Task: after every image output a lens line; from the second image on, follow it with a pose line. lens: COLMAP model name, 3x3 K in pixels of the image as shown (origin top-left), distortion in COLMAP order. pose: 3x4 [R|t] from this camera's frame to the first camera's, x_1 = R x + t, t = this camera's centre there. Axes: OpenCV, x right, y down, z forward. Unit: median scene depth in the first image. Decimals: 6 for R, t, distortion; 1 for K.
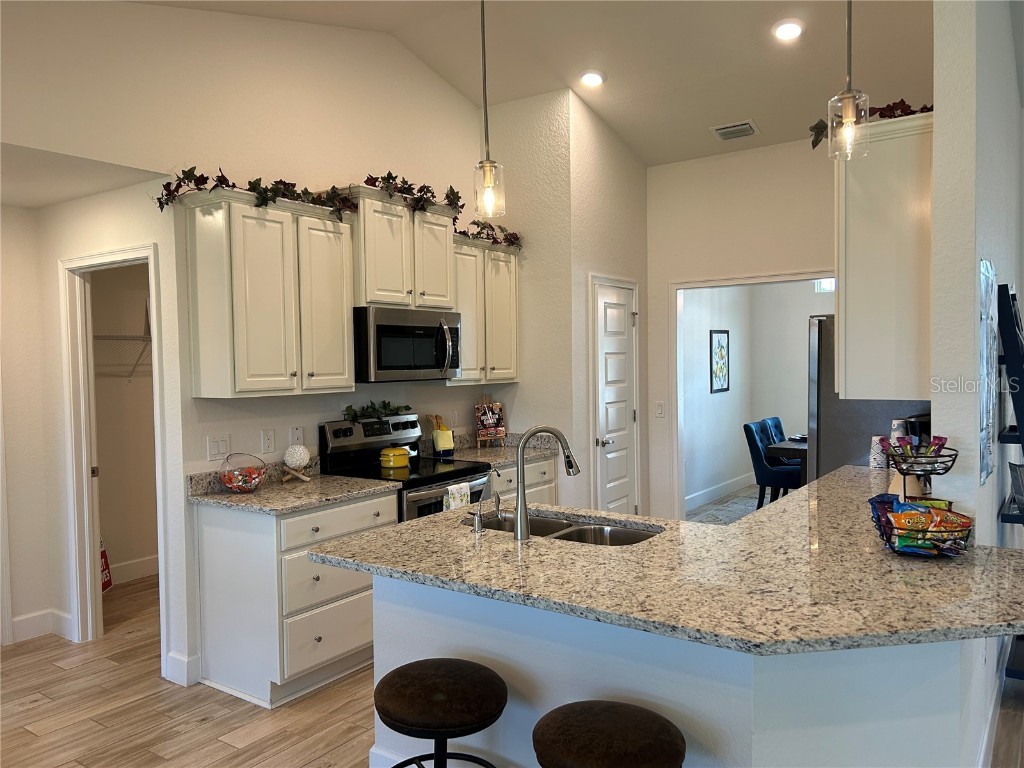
lens RADIAL K [[757.5, 0, 516.7], [0, 757.5, 384.5], [0, 0, 1]] dist [0.070162, -0.085156]
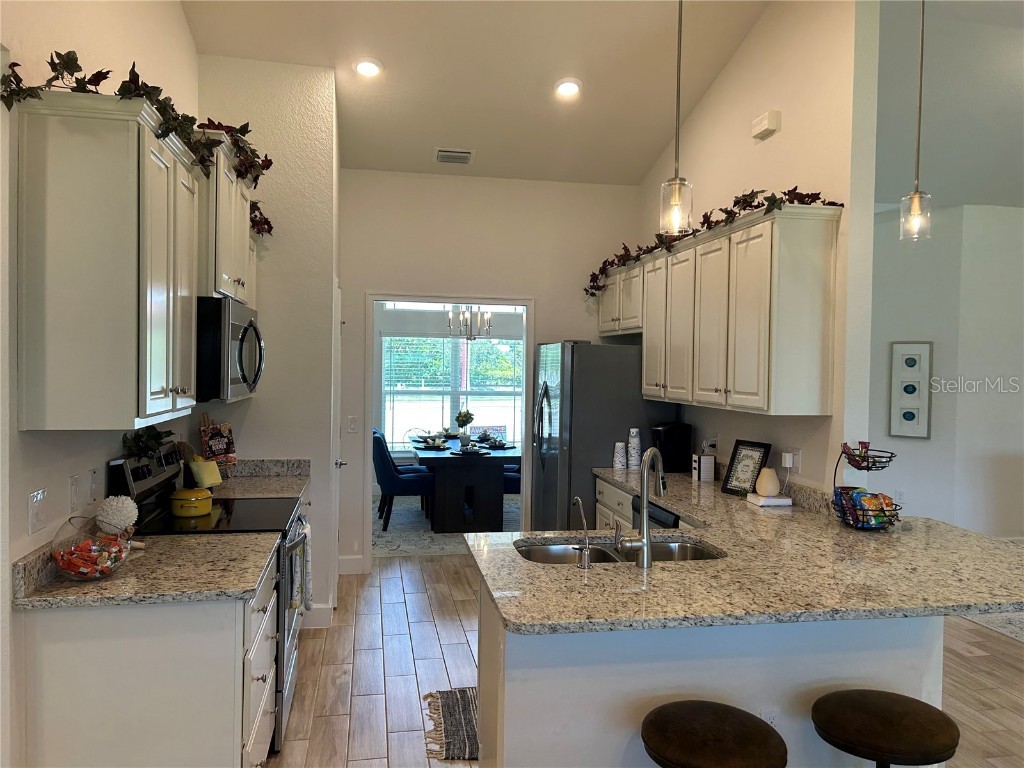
lens RADIAL K [[757.5, 0, 516.7], [0, 757.5, 384.5], [0, 0, 1]] dist [0.070162, -0.085156]
pose [[0.701407, 0.008990, 0.712705, -0.610889], [-0.001944, 0.999941, -0.010700, -0.013916], [-0.712759, 0.006120, 0.701383, 0.327999]]
